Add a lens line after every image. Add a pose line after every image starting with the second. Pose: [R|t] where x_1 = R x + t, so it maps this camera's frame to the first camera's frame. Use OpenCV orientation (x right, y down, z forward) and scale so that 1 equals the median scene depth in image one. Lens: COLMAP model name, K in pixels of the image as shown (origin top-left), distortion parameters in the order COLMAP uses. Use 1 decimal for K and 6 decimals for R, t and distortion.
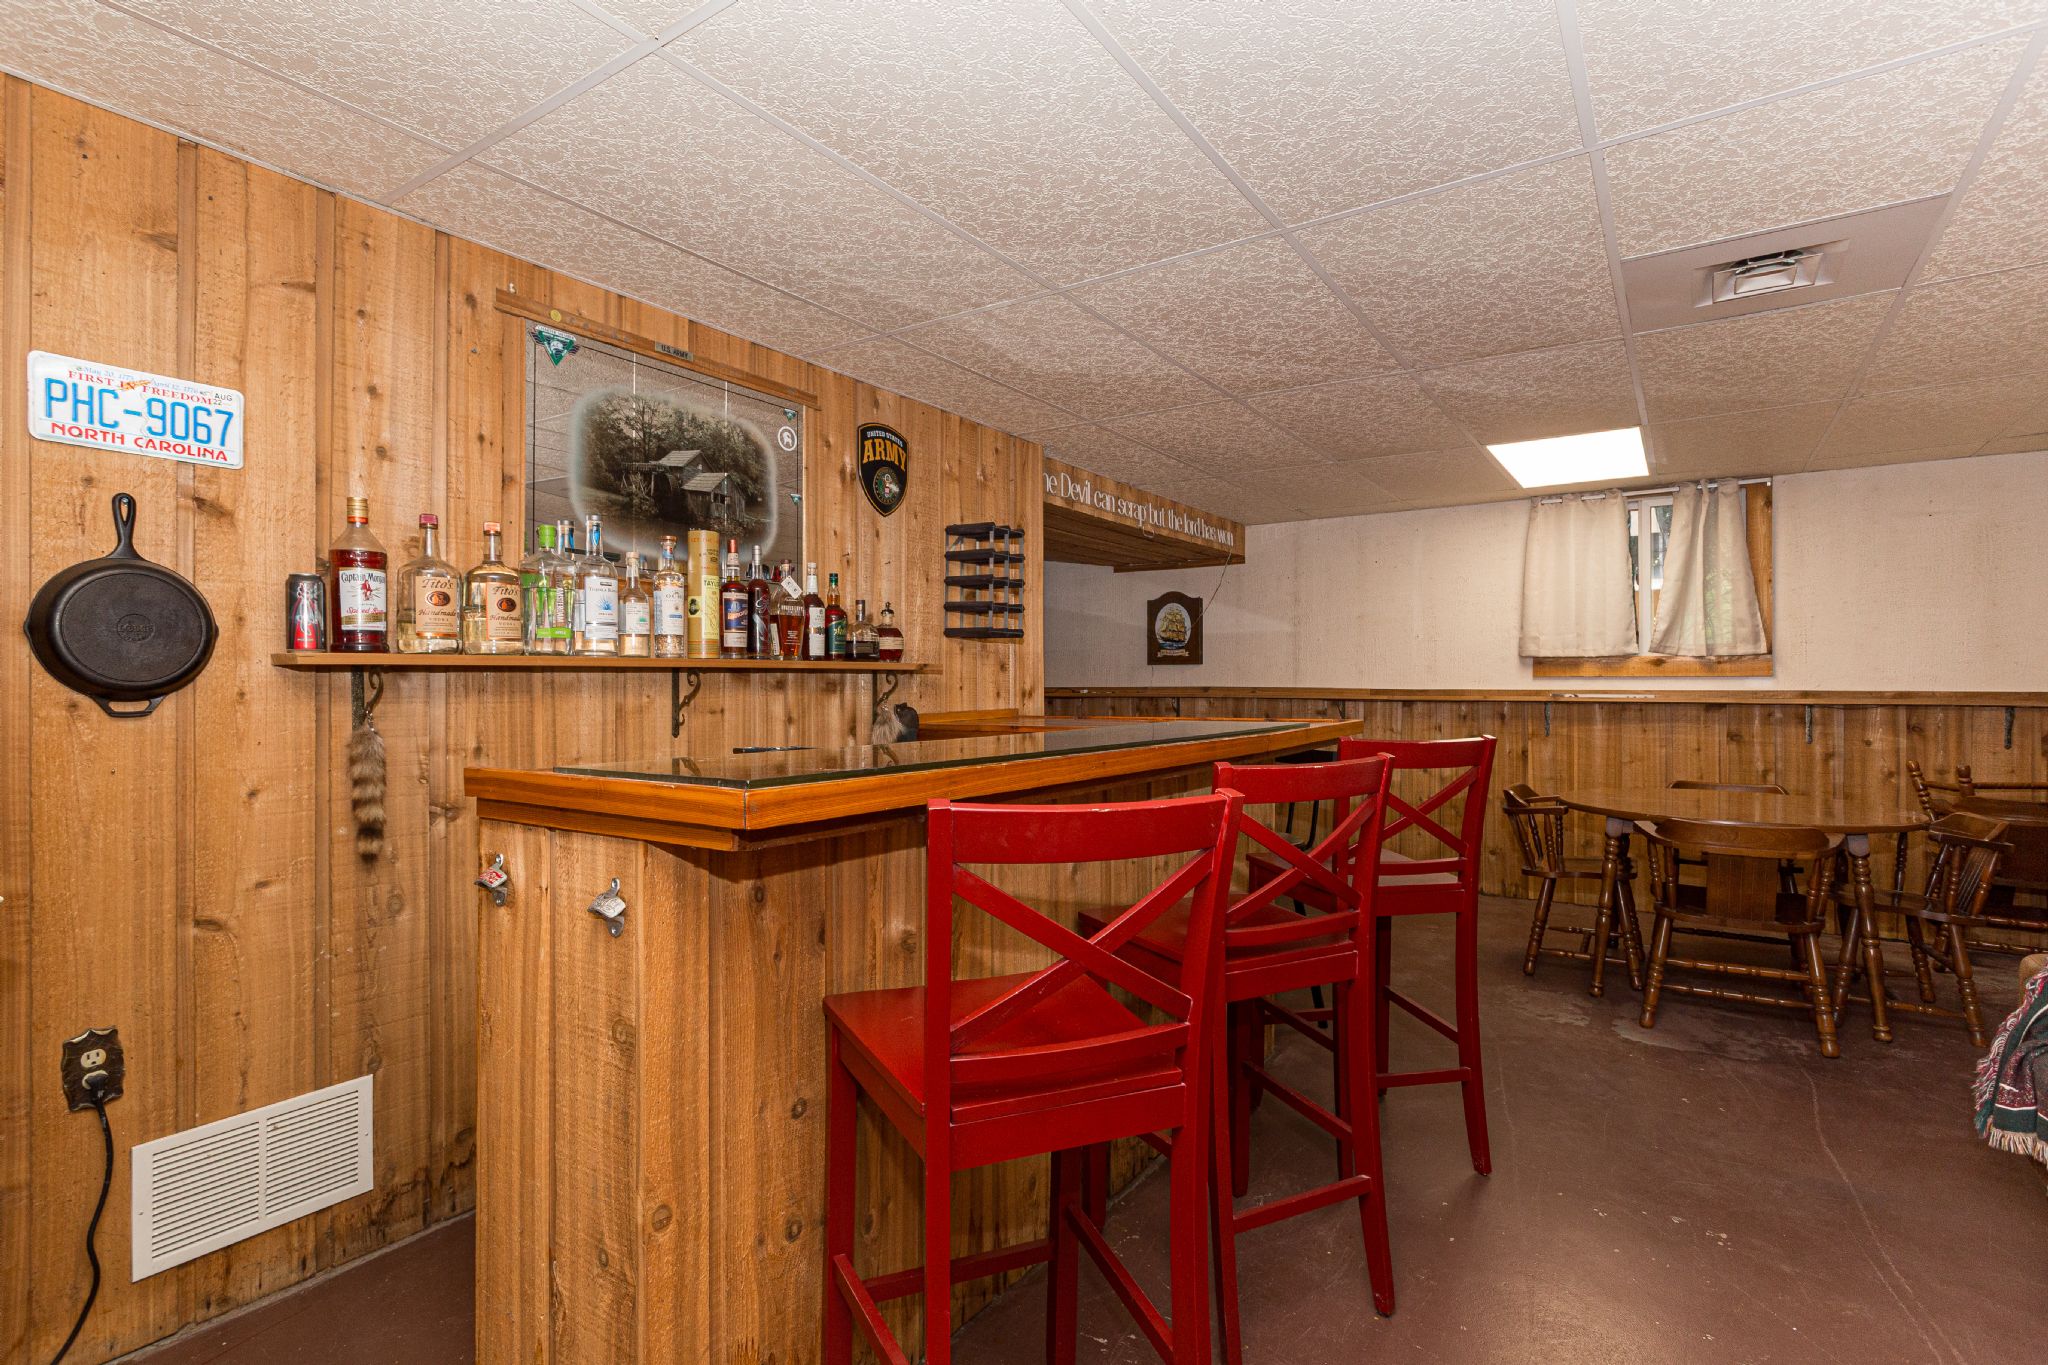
lens RADIAL K [[976.7, 0, 1025.9], [0, 976.7, 680.3], [0, 0, 1]] dist [0.005869, 0.001375]
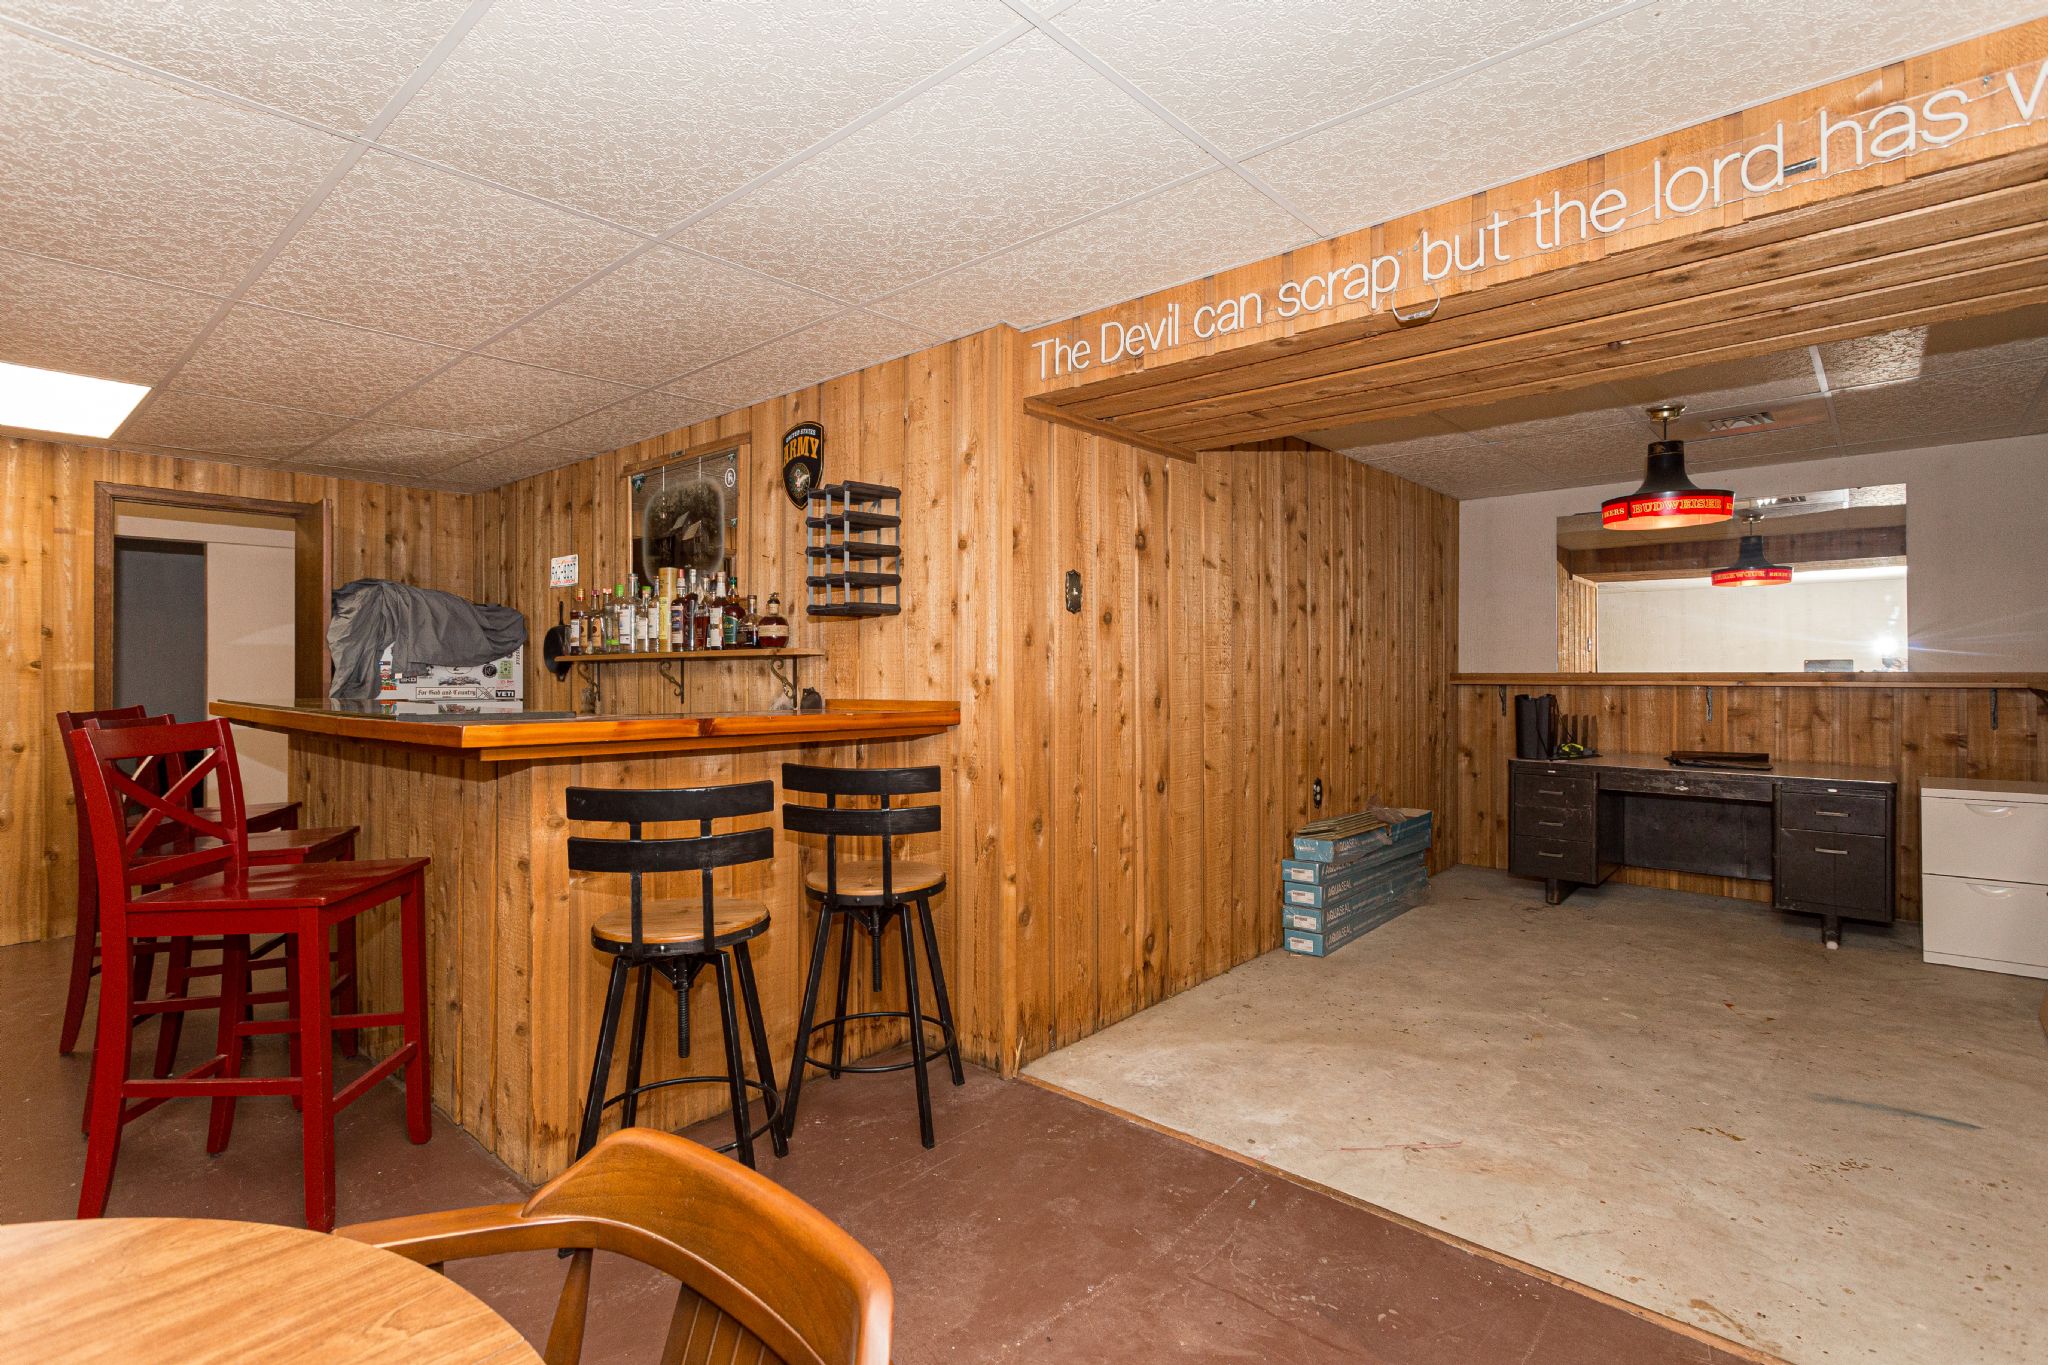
lens RADIAL K [[976.7, 0, 1017.8], [0, 976.7, 672.4], [0, 0, 1]] dist [0.005869, 0.001375]
pose [[-0.138715, 0.000378, -0.990332, 0.879548], [-0.002173, 0.999997, 0.000686, 0.005937], [0.990330, 0.002247, -0.138714, 1.401132]]
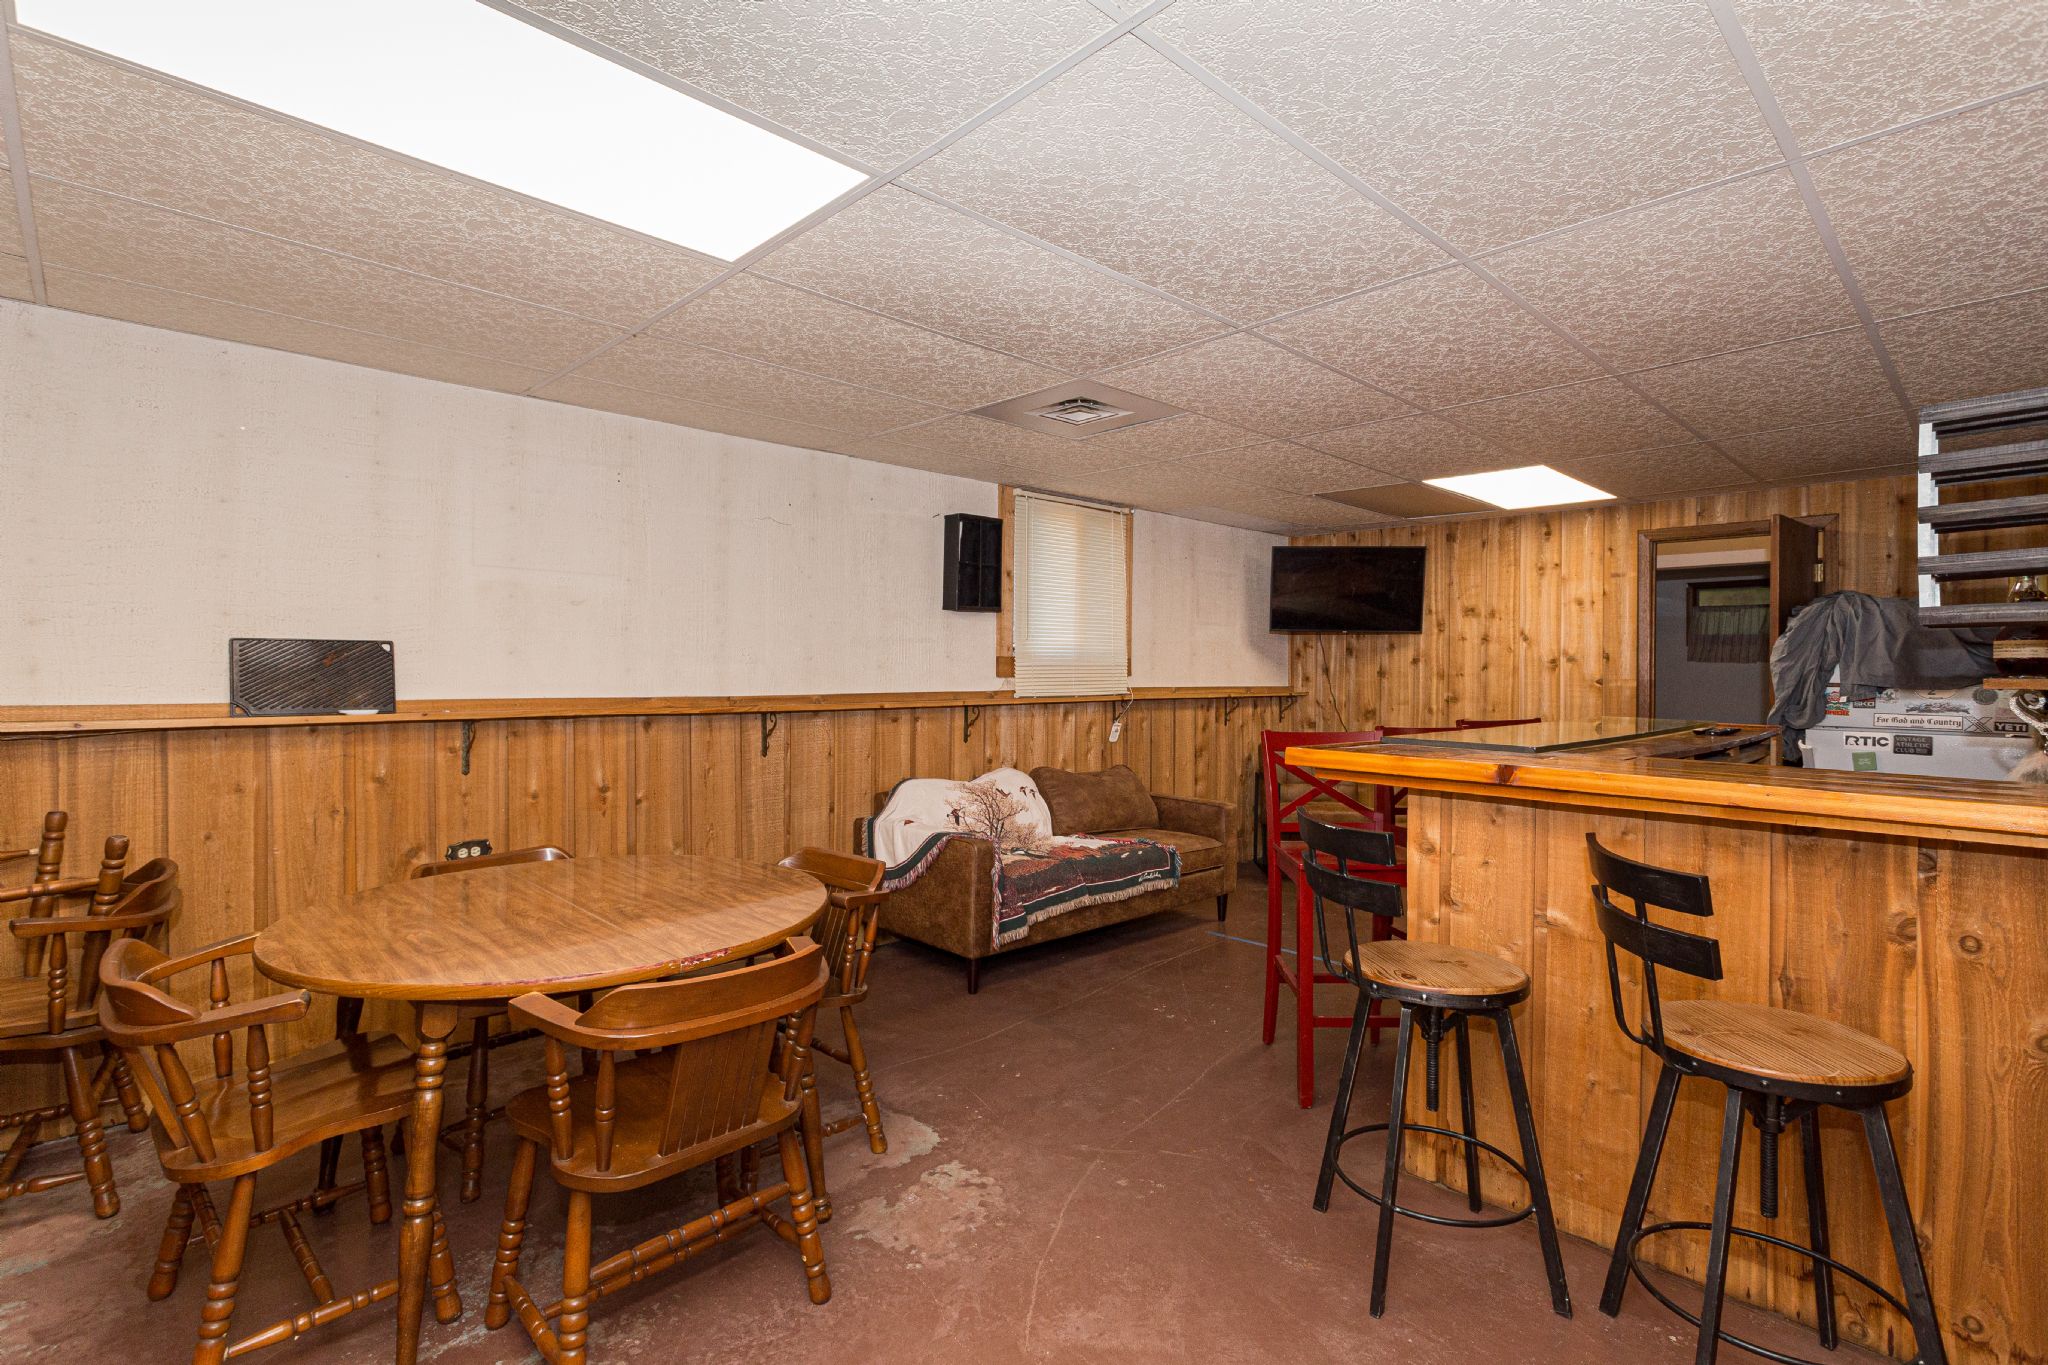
lens RADIAL K [[976.7, 0, 1024.3], [0, 976.7, 674.5], [0, 0, 1]] dist [0.005869, 0.001375]
pose [[-0.978259, -0.006000, 0.207301, 0.169418], [-0.004341, 0.999955, 0.008454, -0.035956], [-0.207342, 0.007370, -0.978241, 1.913749]]
